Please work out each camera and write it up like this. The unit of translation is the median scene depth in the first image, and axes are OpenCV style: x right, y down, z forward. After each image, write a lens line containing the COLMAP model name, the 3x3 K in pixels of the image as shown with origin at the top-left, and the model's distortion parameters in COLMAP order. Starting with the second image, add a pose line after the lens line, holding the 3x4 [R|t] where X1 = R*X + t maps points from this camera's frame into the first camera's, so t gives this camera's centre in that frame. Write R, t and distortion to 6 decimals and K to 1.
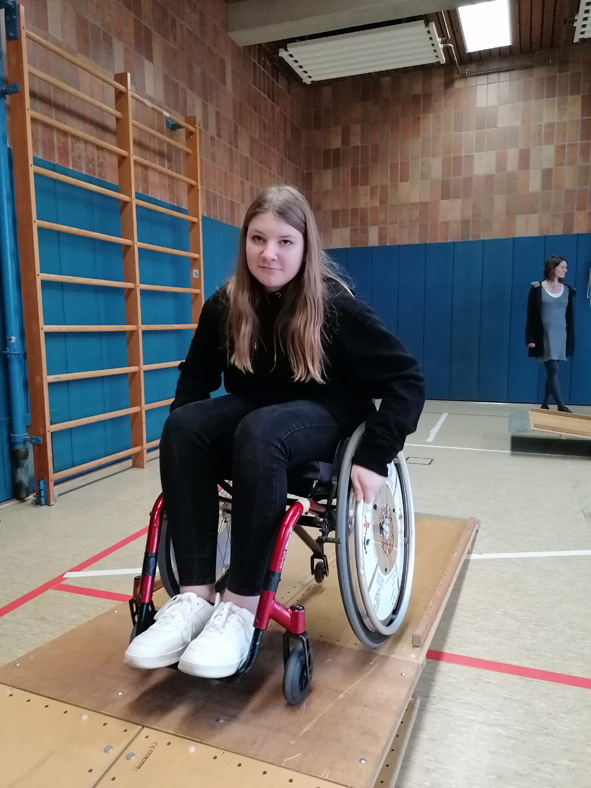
lens RADIAL K [[585.2, 0, 299.0], [0, 585.2, 401.0], [0, 0, 1]] dist [0.108543, -0.135823]
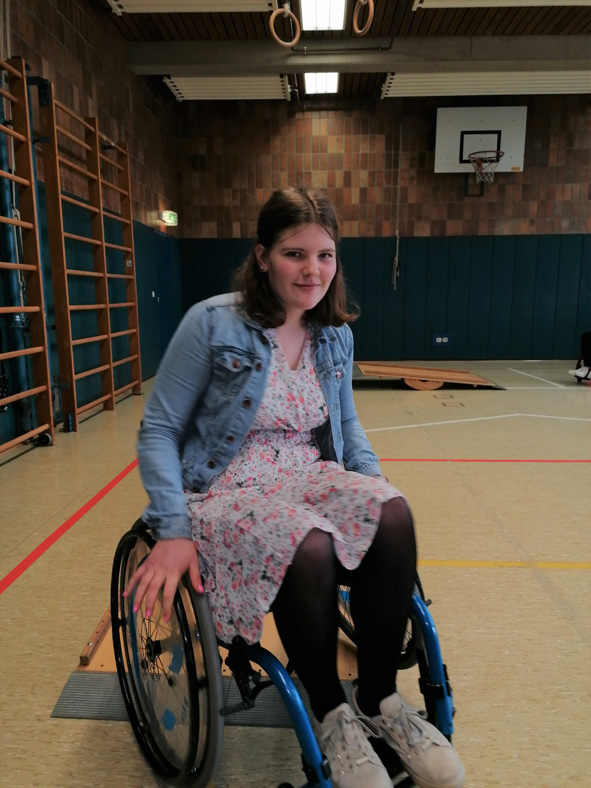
lens RADIAL K [[585.2, 0, 299.0], [0, 585.2, 401.0], [0, 0, 1]] dist [0.108543, -0.135823]
pose [[0.949355, -0.050825, 0.310066, -0.167933], [0.036819, 0.998027, 0.050863, 0.023904], [-0.312040, -0.036871, 0.949353, -0.257456]]
